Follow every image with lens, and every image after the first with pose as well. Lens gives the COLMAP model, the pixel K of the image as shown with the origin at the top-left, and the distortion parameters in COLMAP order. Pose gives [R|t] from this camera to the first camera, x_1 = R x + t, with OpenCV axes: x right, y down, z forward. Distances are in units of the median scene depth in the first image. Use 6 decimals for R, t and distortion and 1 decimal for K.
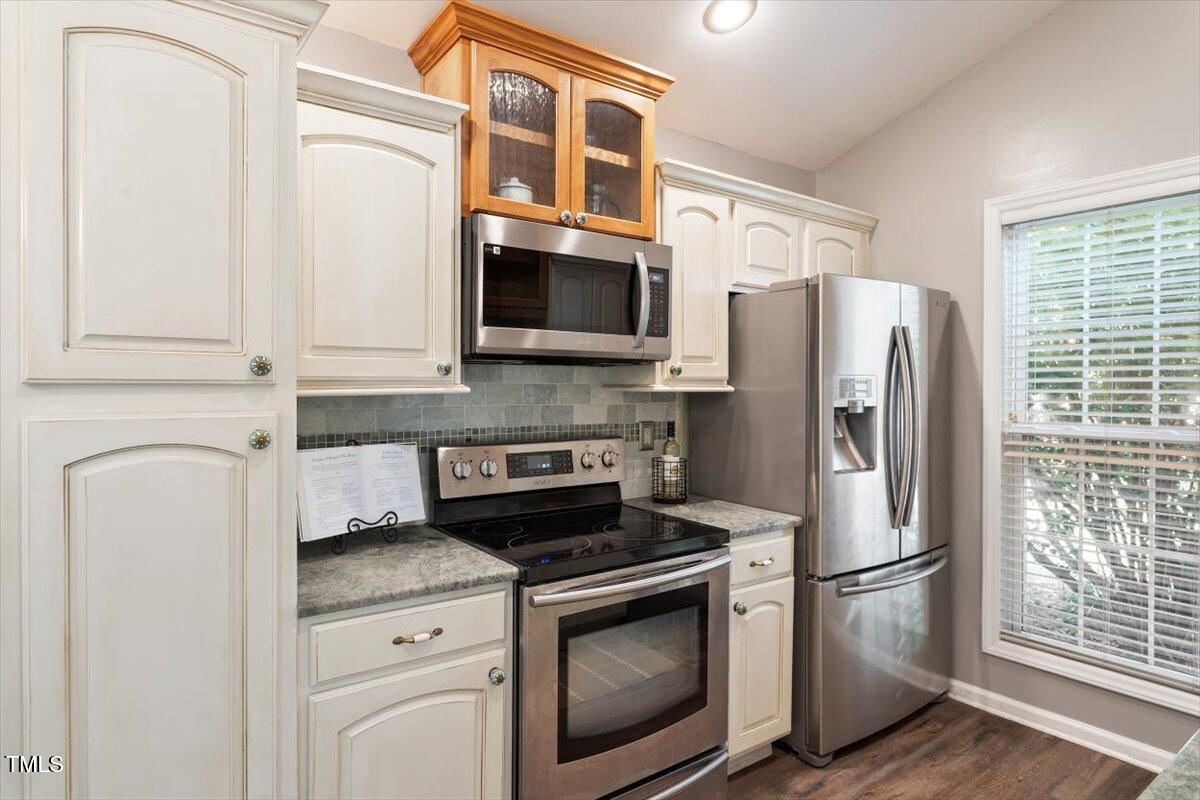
lens RADIAL K [[689.9, 0, 602.2], [0, 689.9, 390.1], [0, 0, 1]] dist [-0.008642, 0.000875]
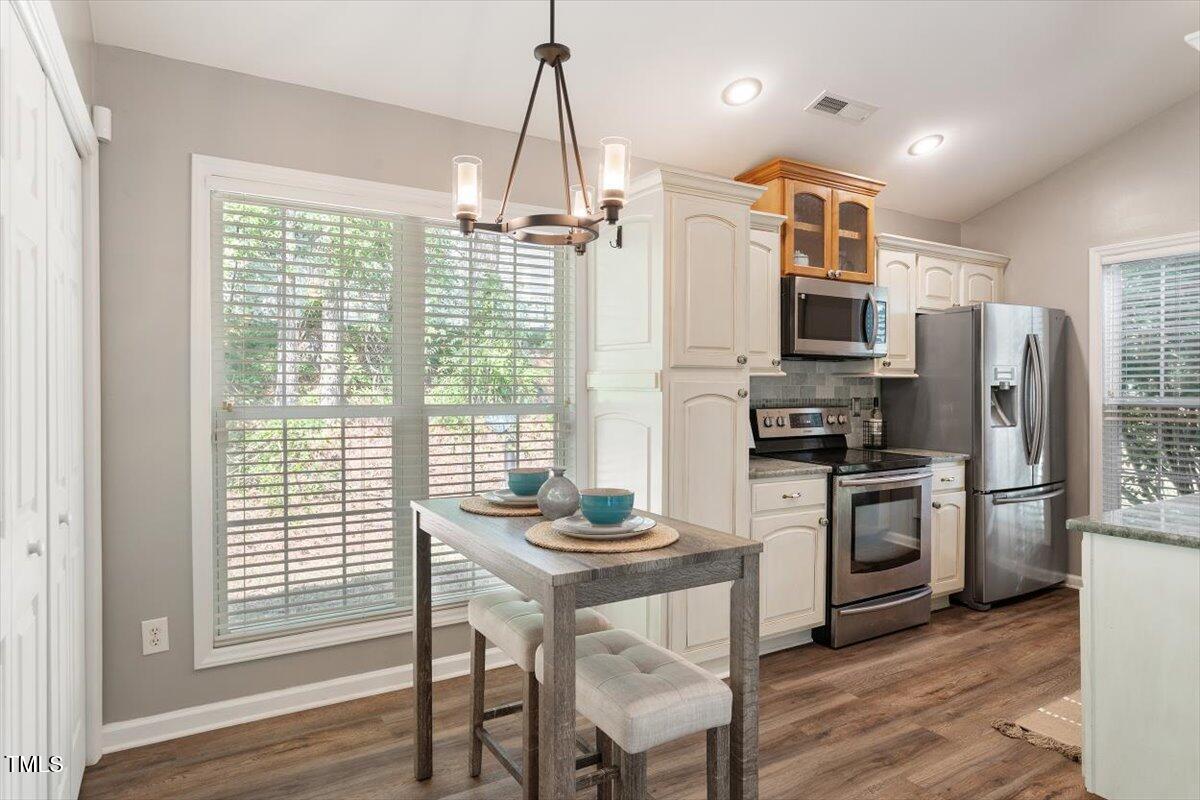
lens RADIAL K [[689.9, 0, 600.2], [0, 689.9, 391.5], [0, 0, 1]] dist [-0.008642, 0.000875]
pose [[0.994754, -0.004321, -0.102205, -0.402915], [0.004113, 0.999989, -0.002254, 0.038218], [0.102214, 0.001822, 0.994761, -0.680659]]
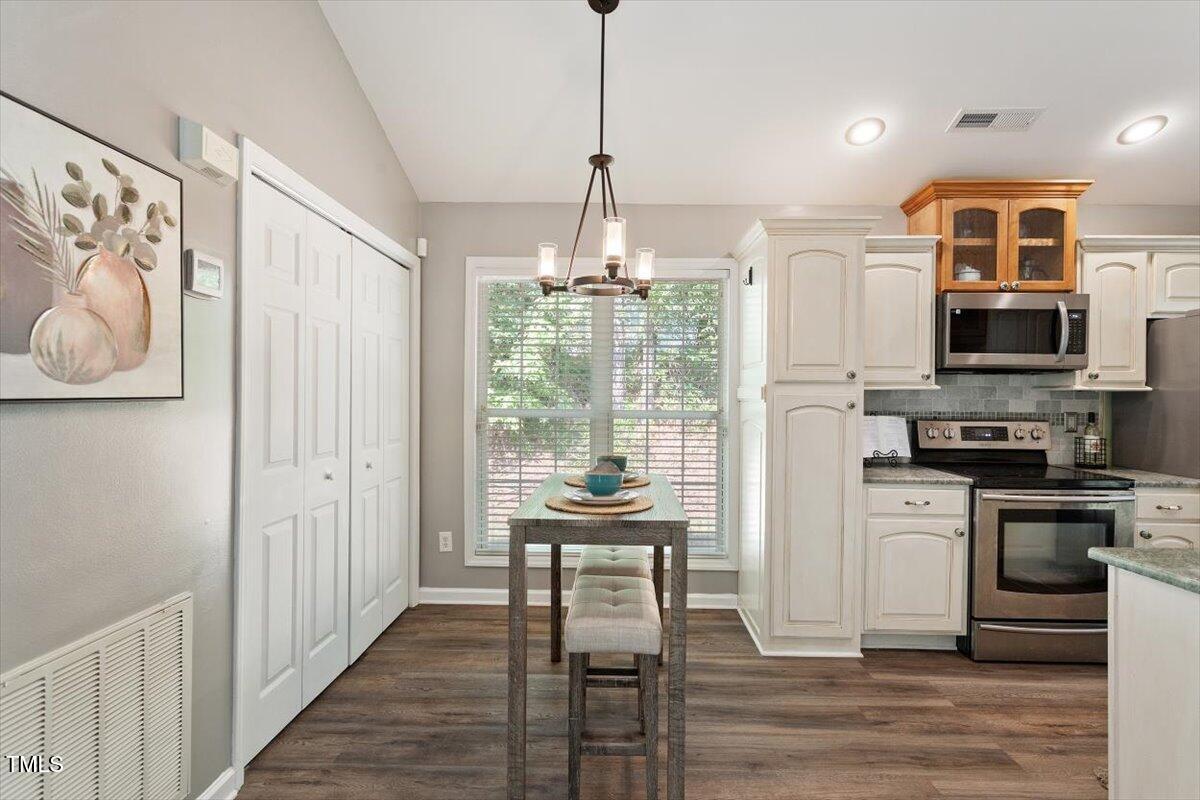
lens RADIAL K [[563.1, 0, 606.5], [0, 563.1, 401.3], [0, 0, 1]] dist [-0.004983, 0.002728]
pose [[0.788449, 0.005948, -0.615071, 0.024741], [-0.009014, 0.999958, -0.001886, 0.038759], [0.615034, 0.007031, 0.788469, -0.611774]]
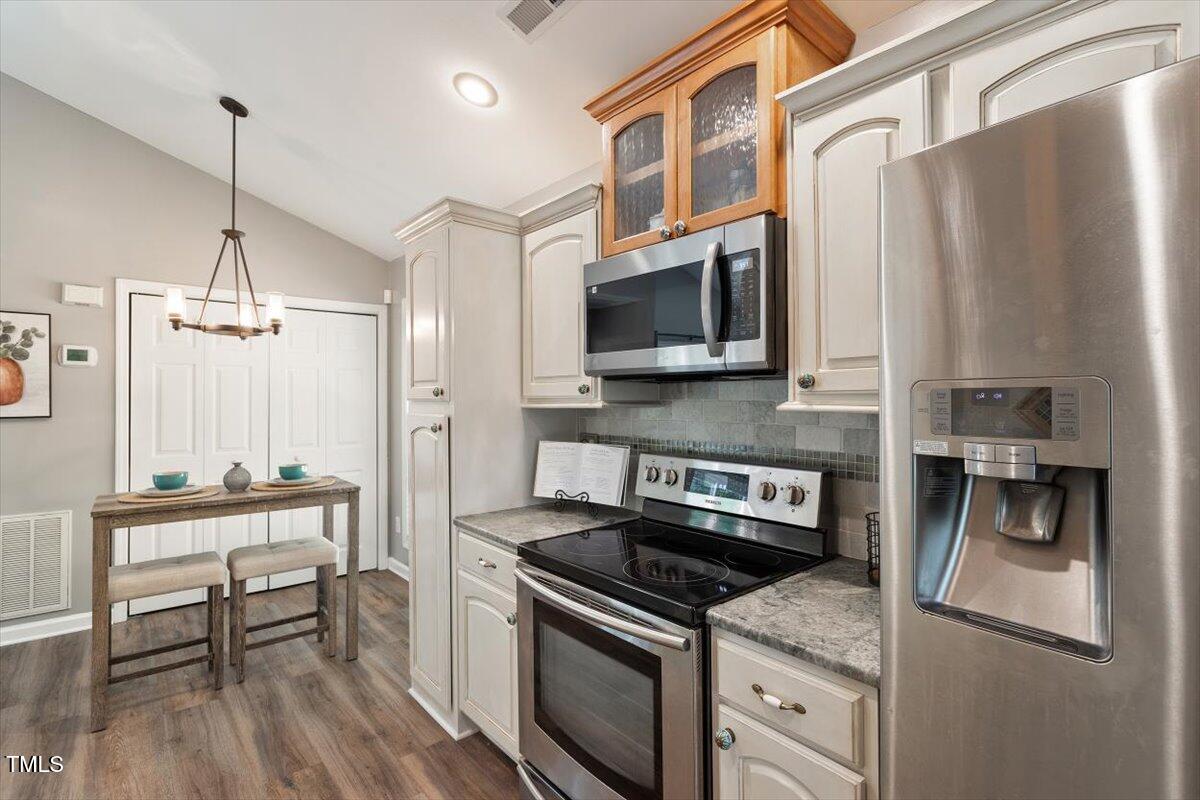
lens RADIAL K [[563.1, 0, 604.3], [0, 563.1, 393.9], [0, 0, 1]] dist [-0.004983, 0.002728]
pose [[0.071081, -0.011075, -0.997409, 0.671757], [-0.007337, 0.999906, -0.011626, -0.007836], [0.997444, 0.008144, 0.070993, 0.769683]]
